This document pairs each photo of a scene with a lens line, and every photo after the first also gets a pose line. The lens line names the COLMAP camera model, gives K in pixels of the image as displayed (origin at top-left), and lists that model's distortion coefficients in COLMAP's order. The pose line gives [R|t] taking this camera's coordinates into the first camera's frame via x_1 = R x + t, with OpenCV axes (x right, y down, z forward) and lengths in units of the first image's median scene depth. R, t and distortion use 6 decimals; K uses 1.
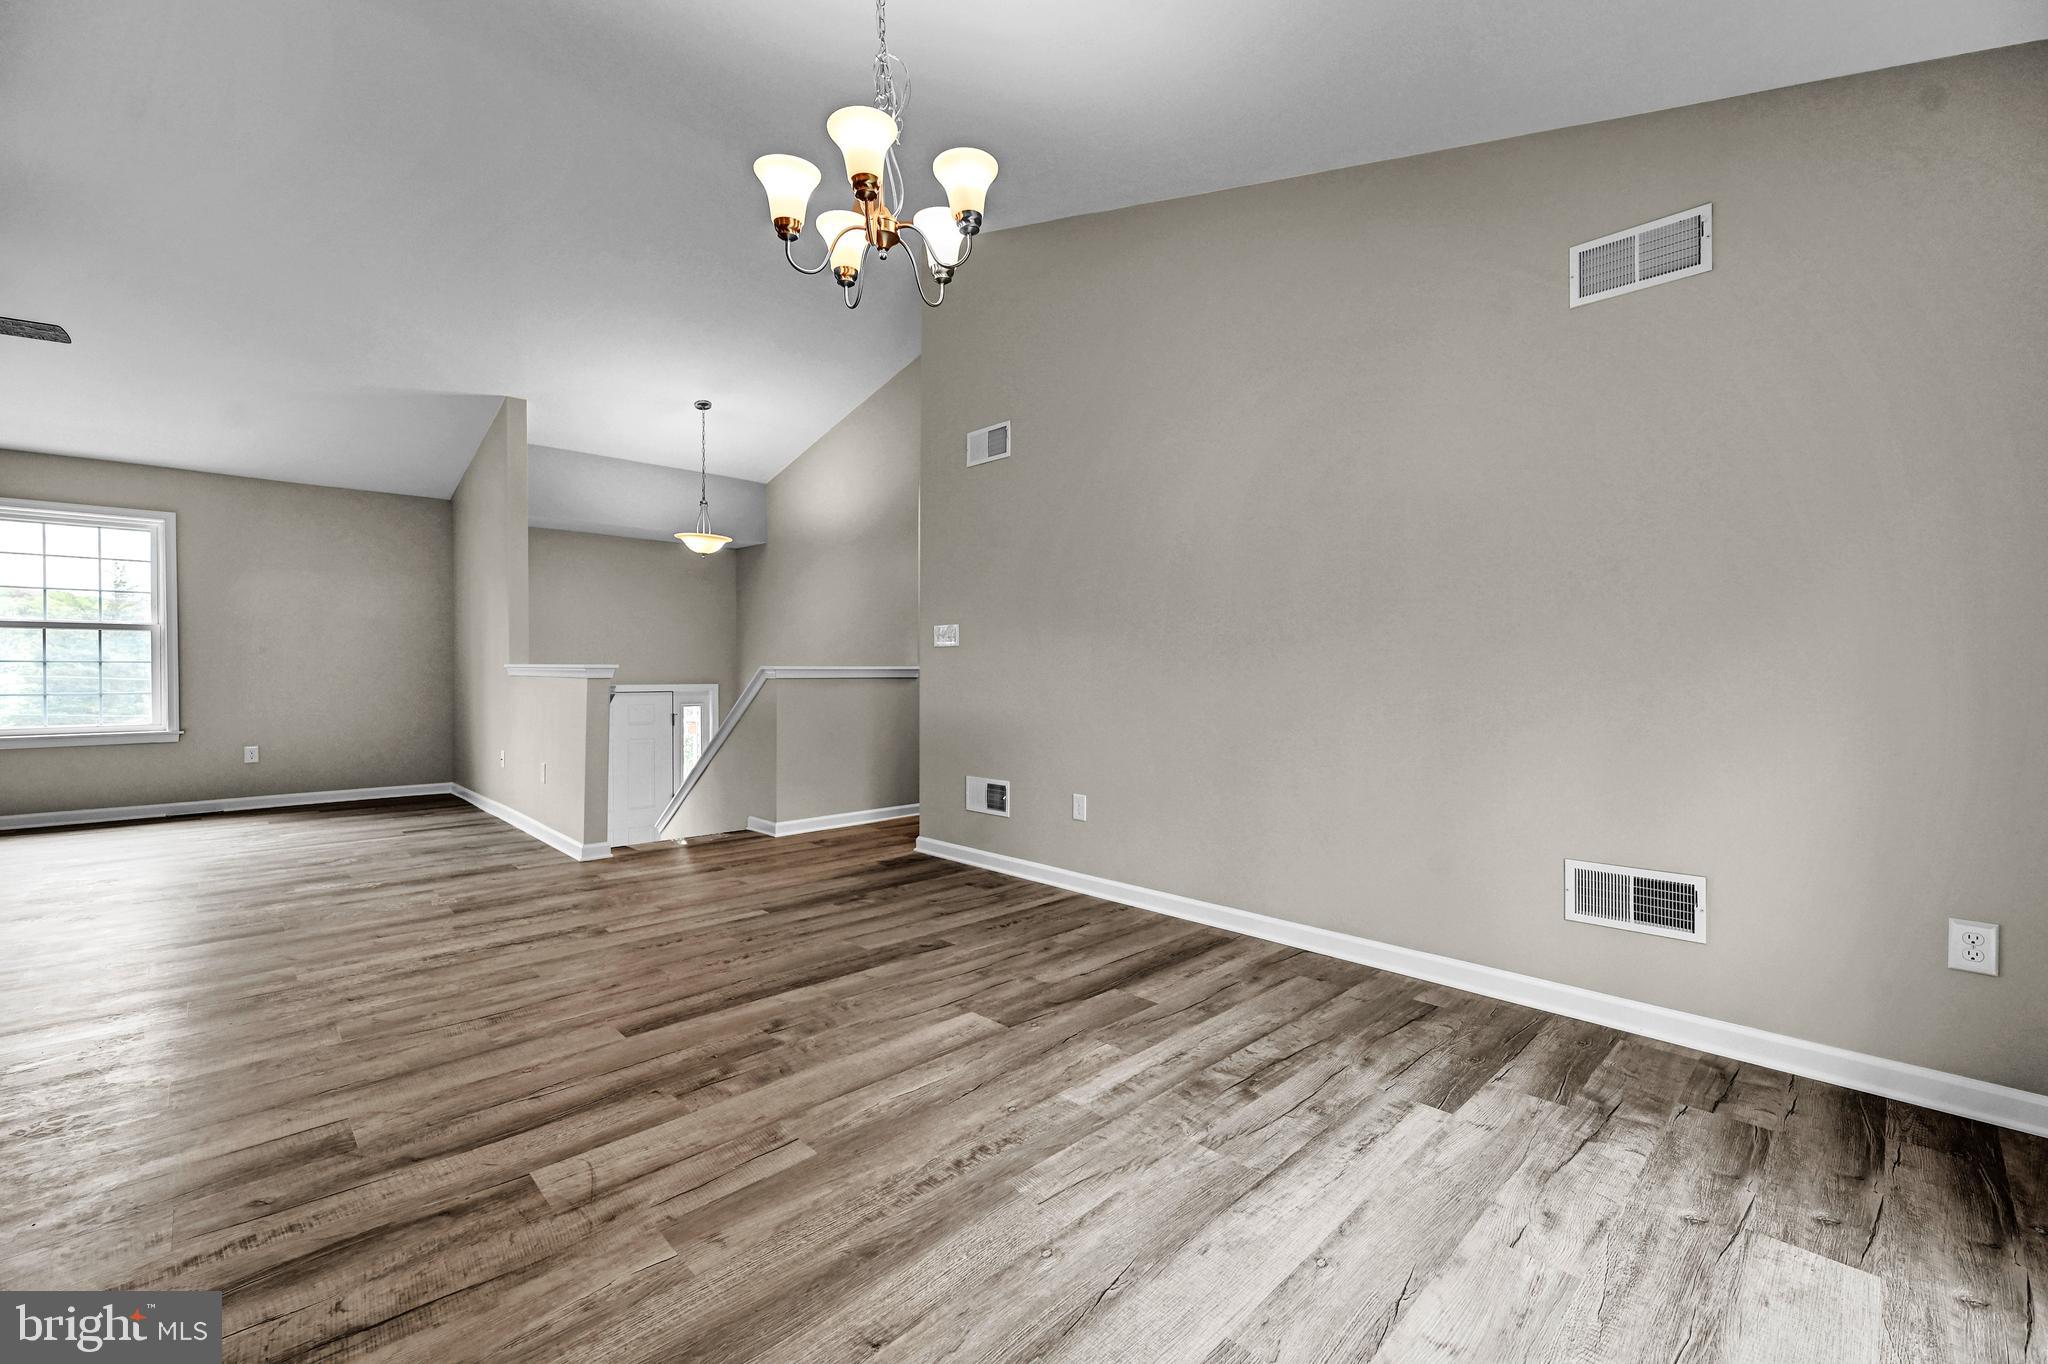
lens RADIAL K [[831.2, 0, 990.0], [0, 831.2, 680.9], [0, 0, 1]] dist [-0.002438, 0.001843]
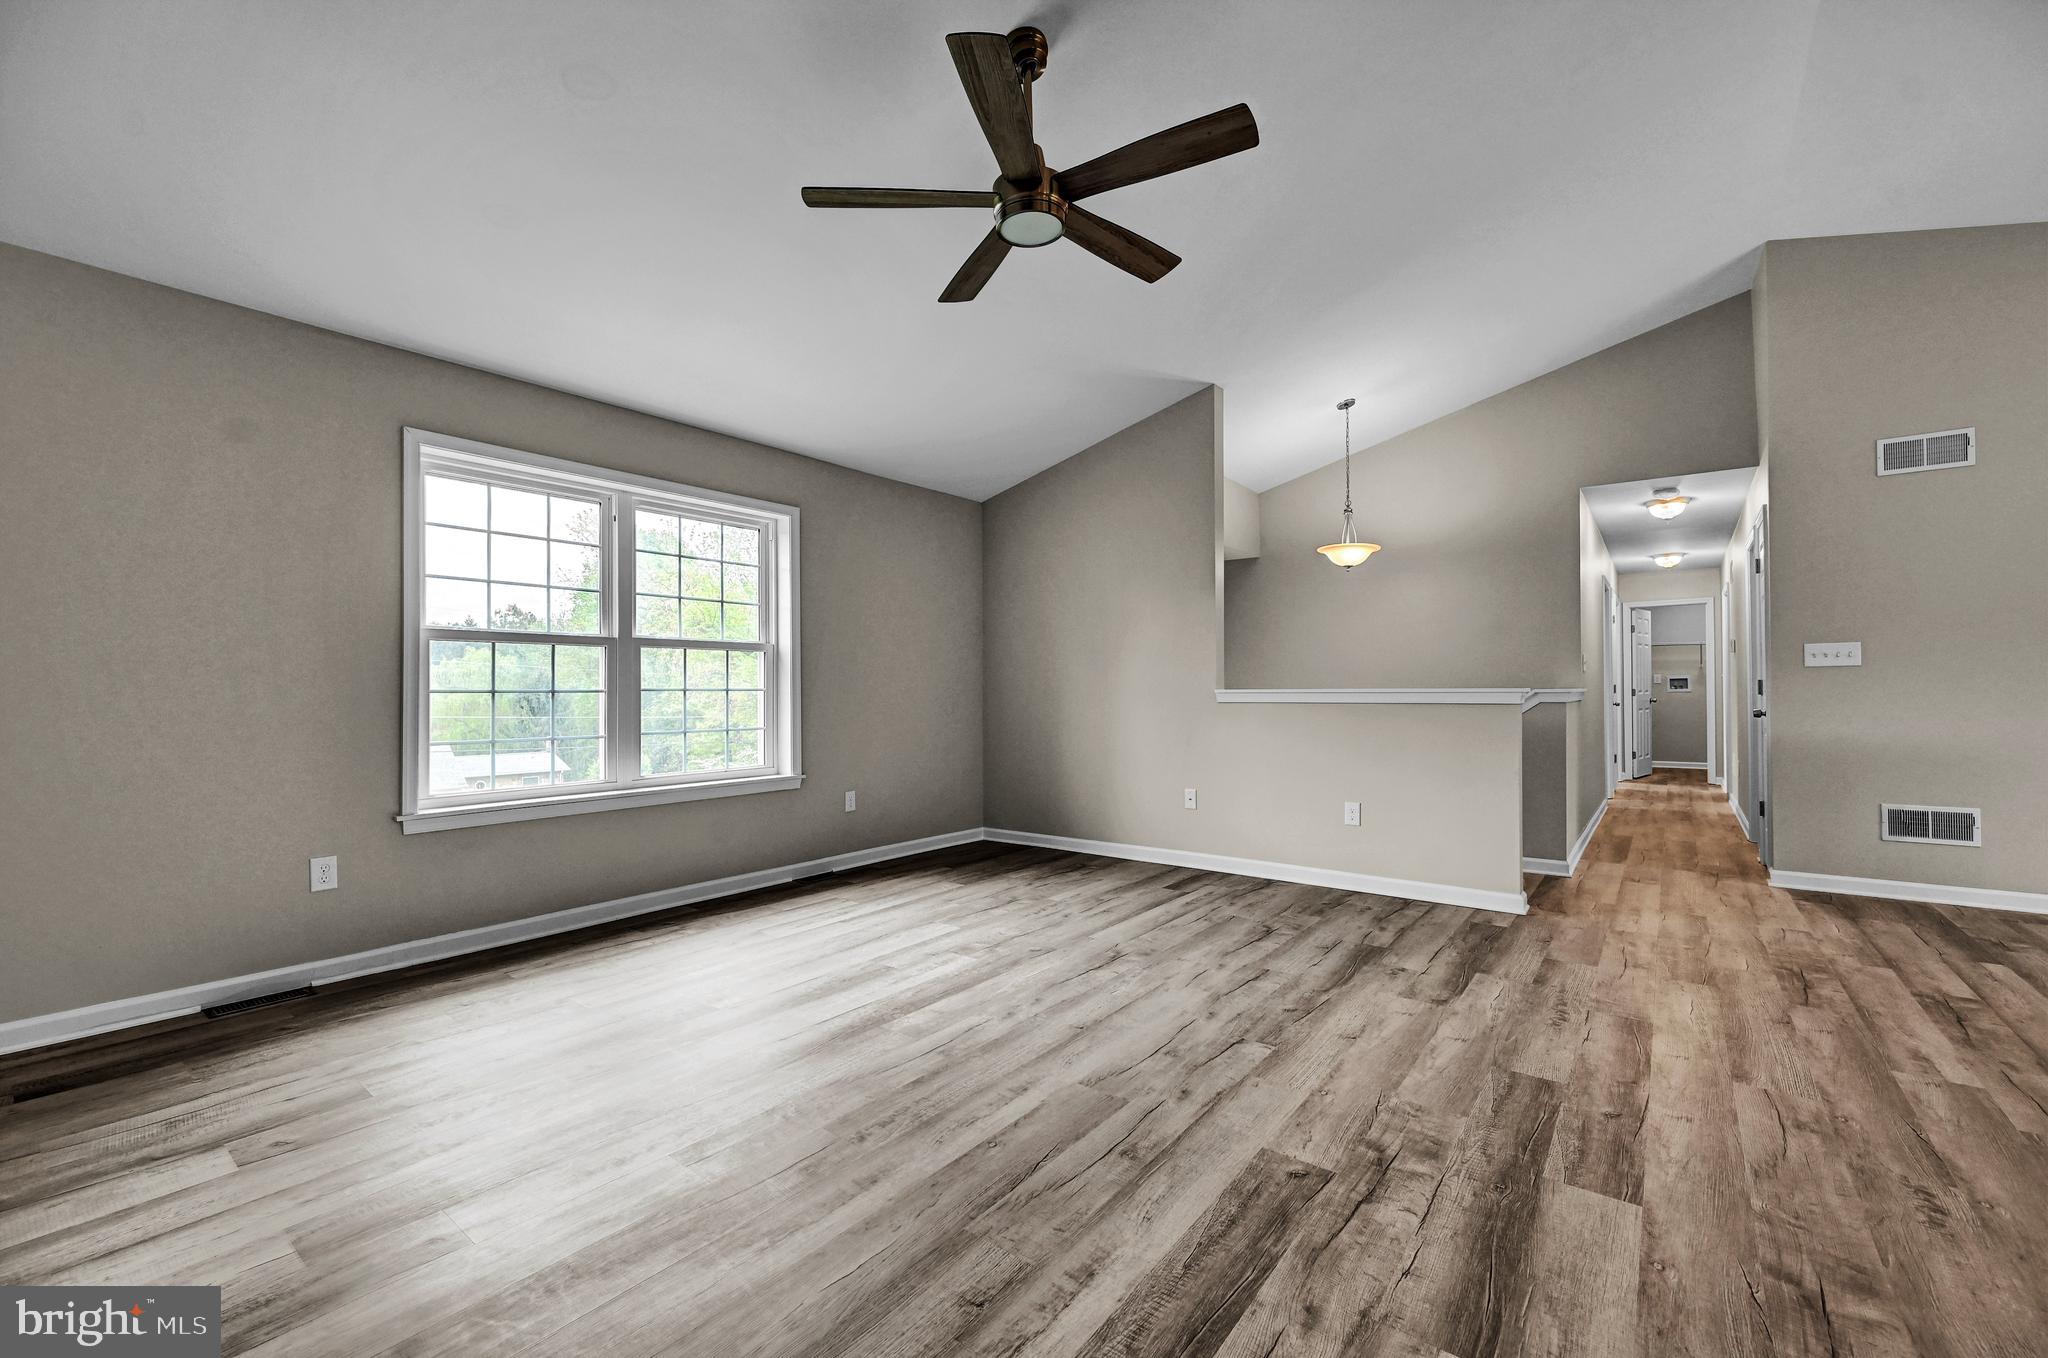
lens RADIAL K [[825.2, 0, 975.1], [0, 825.2, 688.1], [0, 0, 1]] dist [-0.005906, 0.001460]
pose [[0.991517, -0.008294, 0.129710, -1.947049], [0.011902, 0.999563, -0.027060, -0.000595], [-0.129429, 0.028374, 0.991183, 0.375735]]
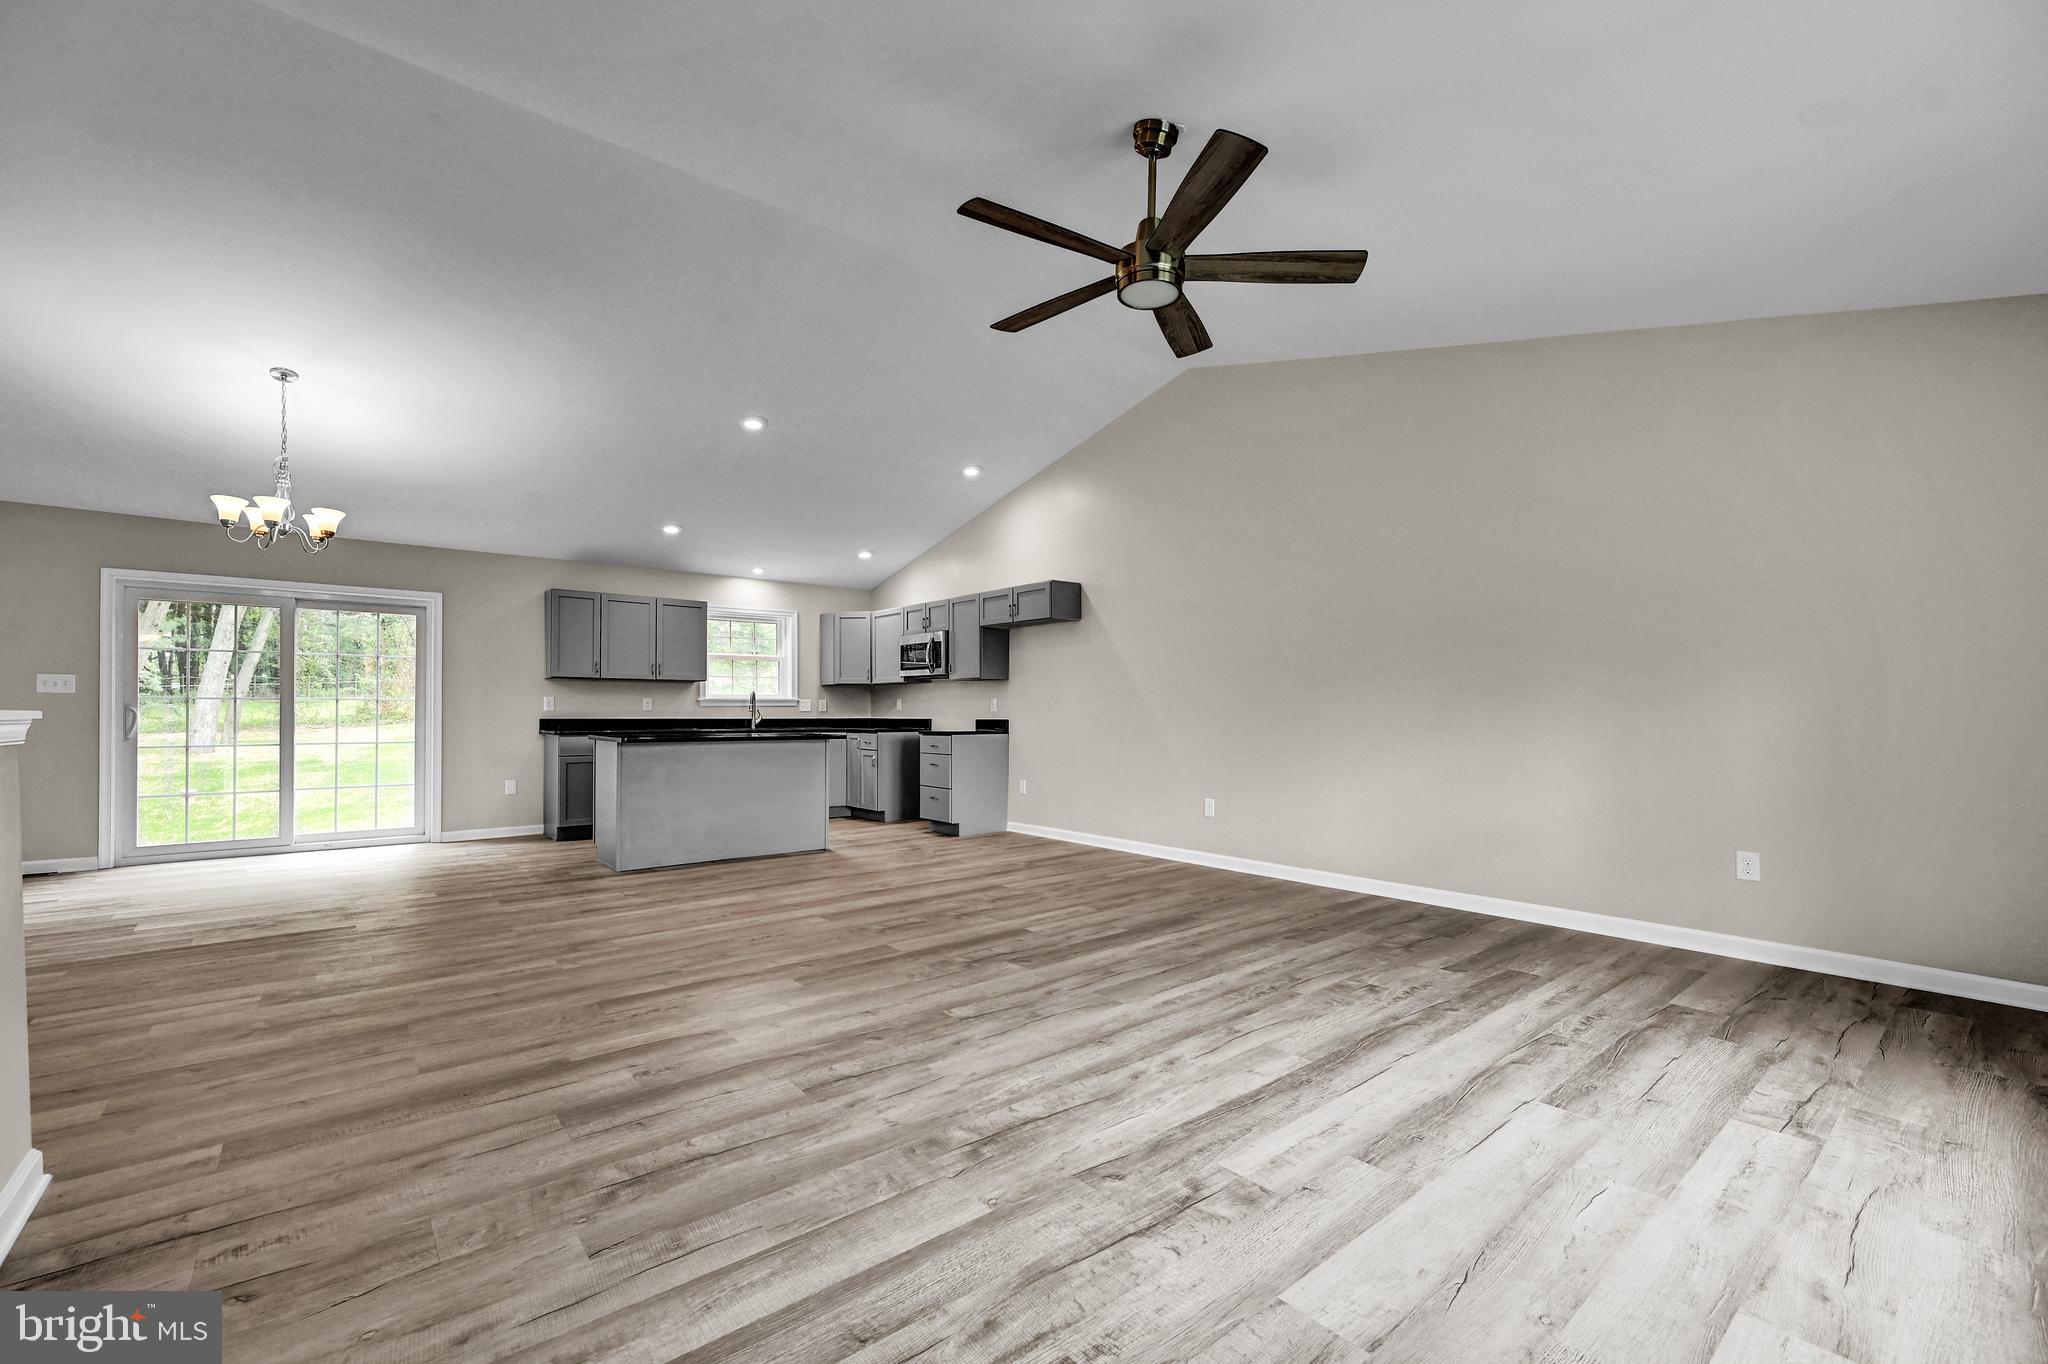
lens RADIAL K [[831.2, 0, 961.3], [0, 831.2, 708.8], [0, 0, 1]] dist [-0.002438, 0.001843]
pose [[-0.994161, -0.003014, 0.107867, -1.650654], [-0.001401, 0.999886, 0.015023, -0.037612], [-0.107900, 0.014784, -0.994052, 2.273776]]
